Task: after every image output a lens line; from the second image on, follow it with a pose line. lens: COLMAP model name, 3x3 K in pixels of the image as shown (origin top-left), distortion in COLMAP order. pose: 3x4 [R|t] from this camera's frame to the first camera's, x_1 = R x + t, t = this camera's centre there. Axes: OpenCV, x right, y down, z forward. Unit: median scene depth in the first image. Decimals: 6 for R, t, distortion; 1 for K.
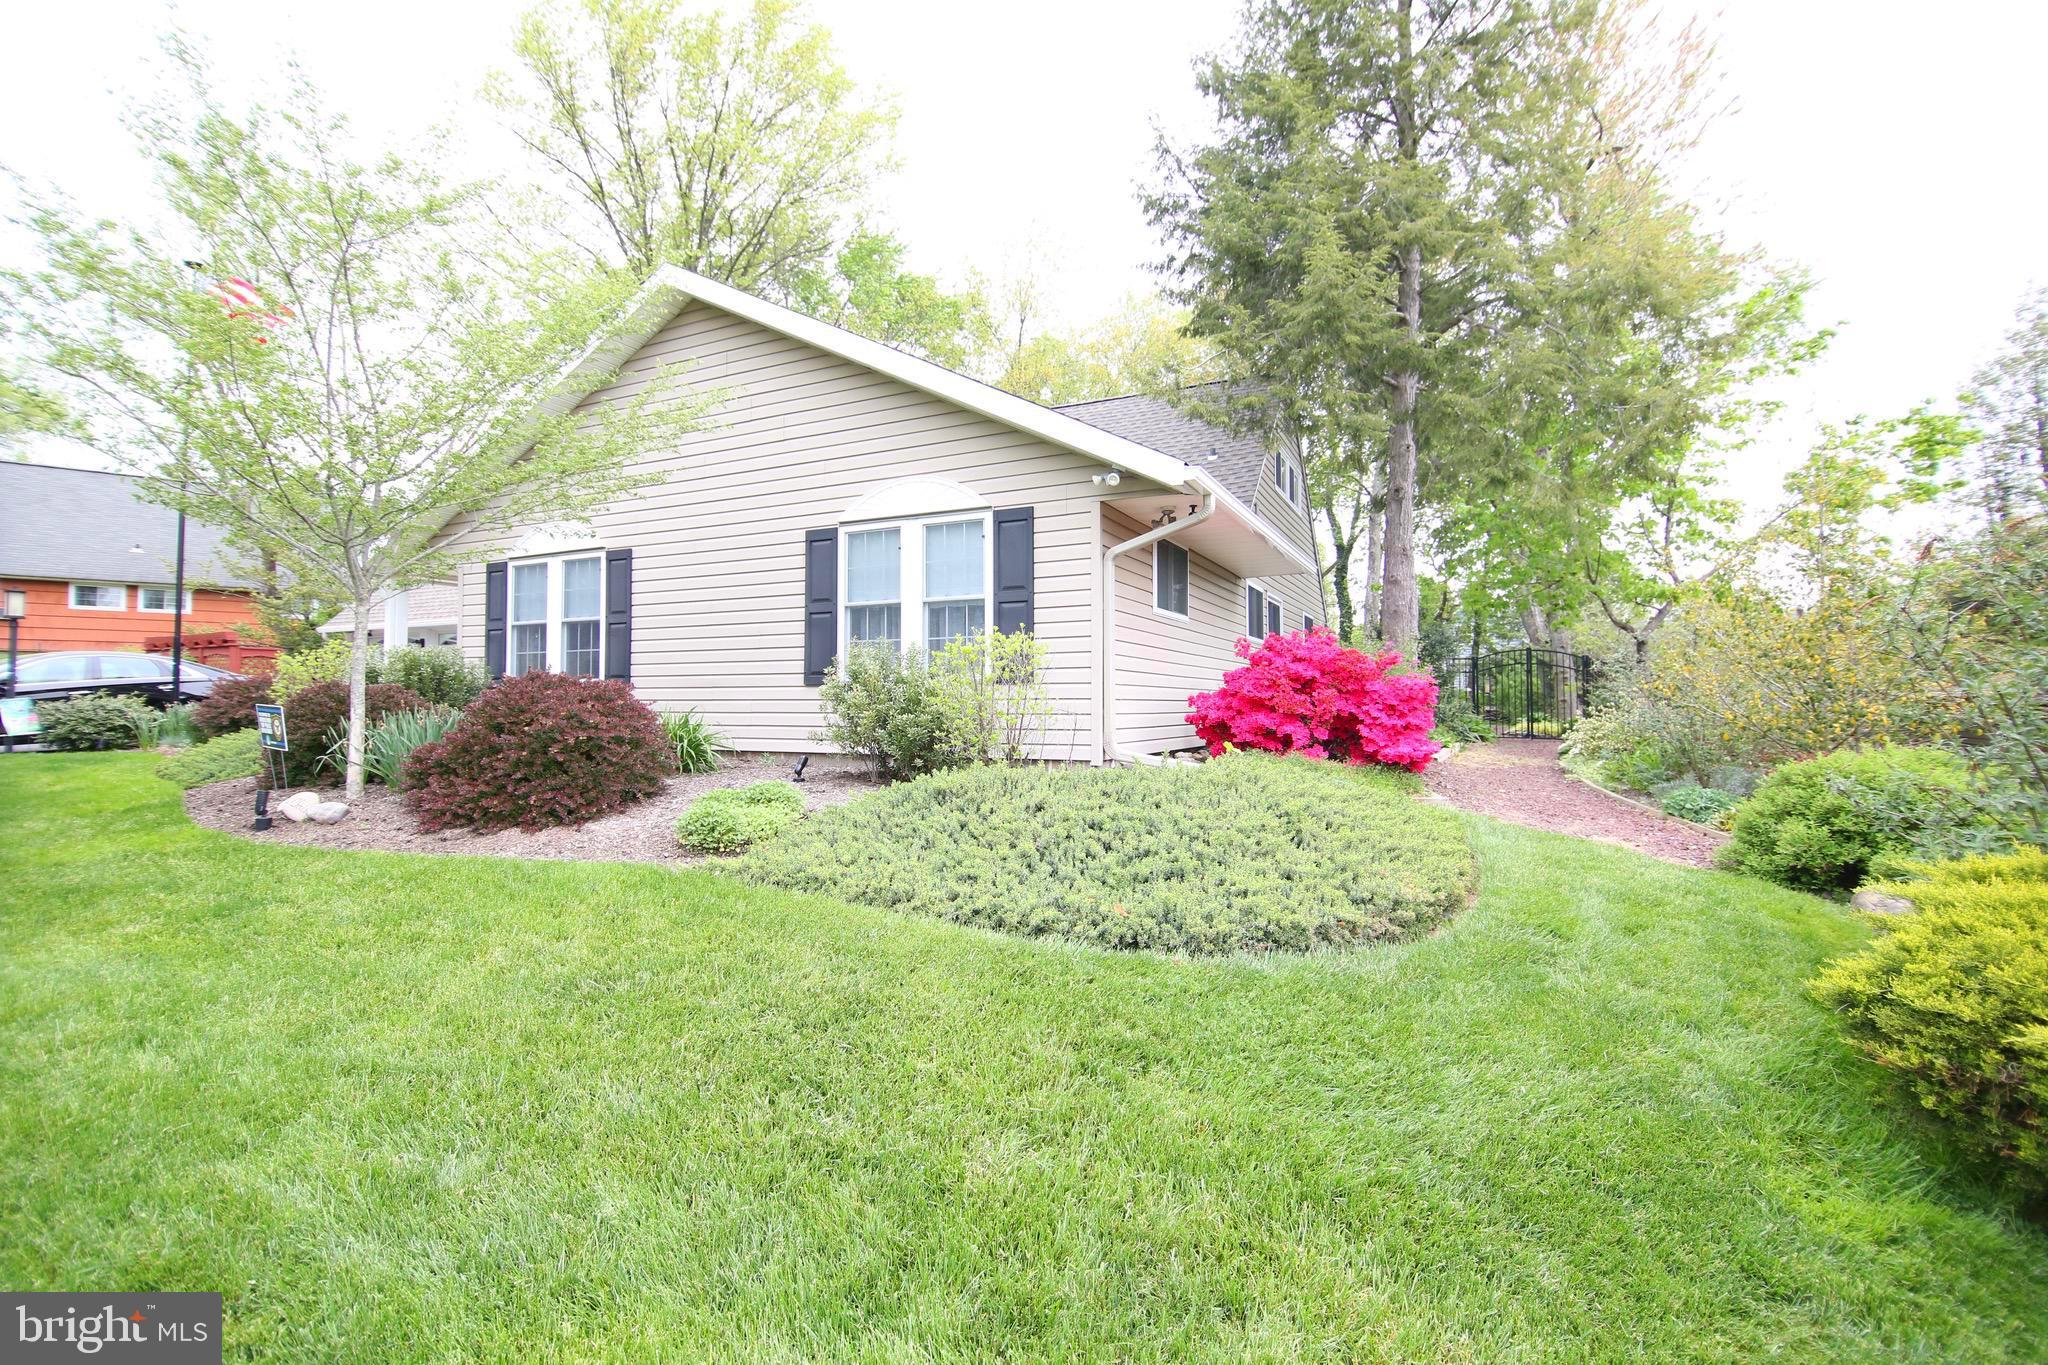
lens RADIAL K [[917.7, 0, 1028.0], [0, 917.7, 676.4], [0, 0, 1]] dist [-0.013550, -0.003653]
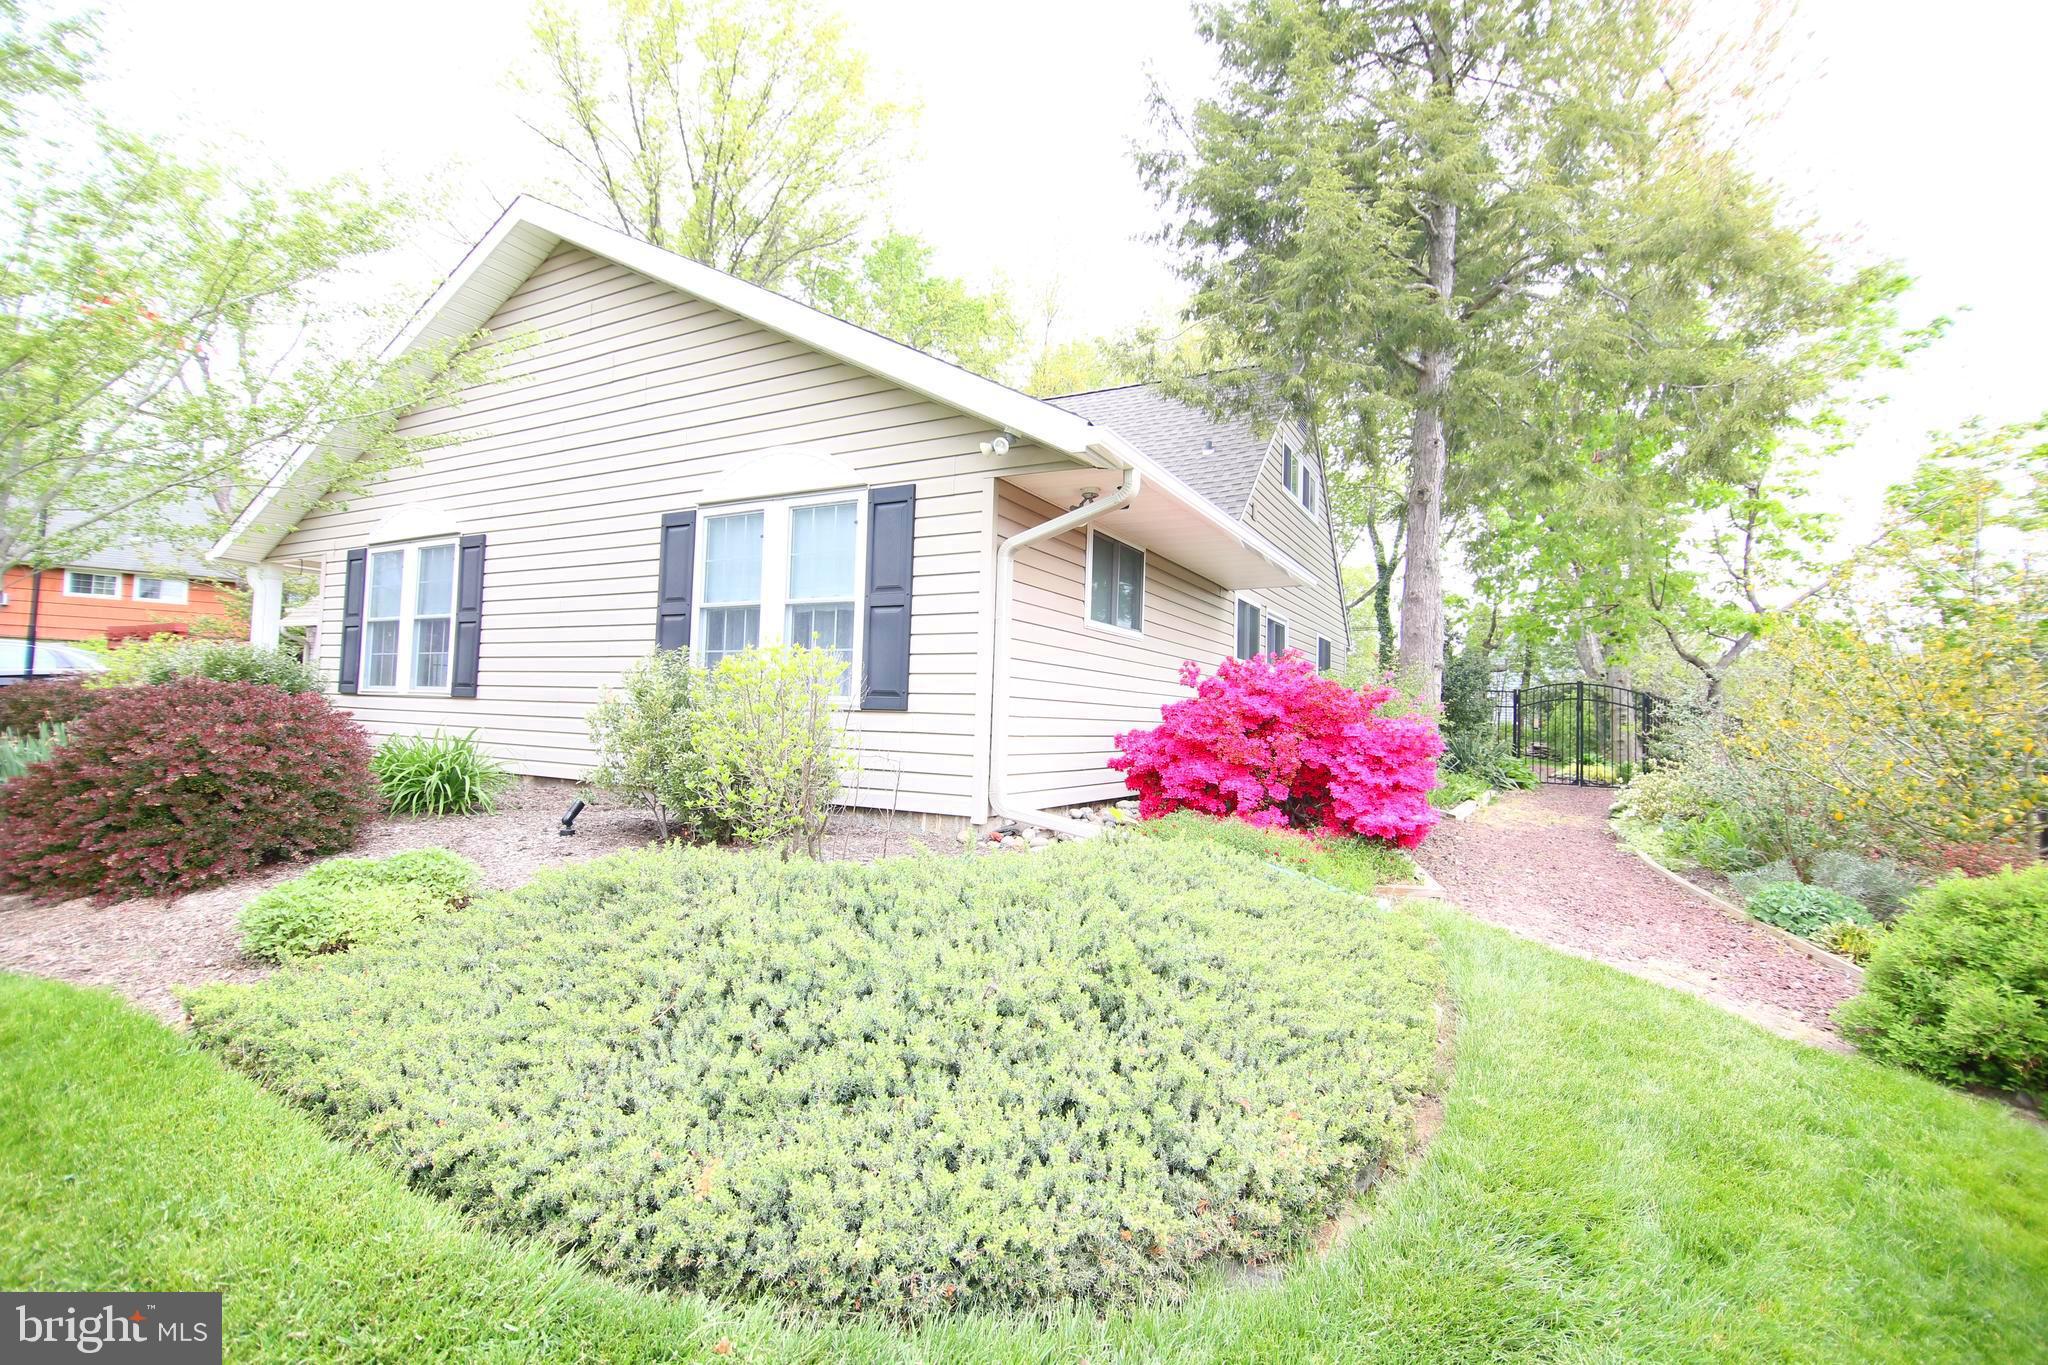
lens RADIAL K [[930.5, 0, 1020.4], [0, 930.5, 673.8], [0, 0, 1]] dist [-0.018799, -0.001827]
pose [[0.998361, 0.029731, -0.048893, 0.110170], [-0.030682, 0.999352, -0.018801, -0.010188], [0.048302, 0.020270, 0.998627, 0.176950]]
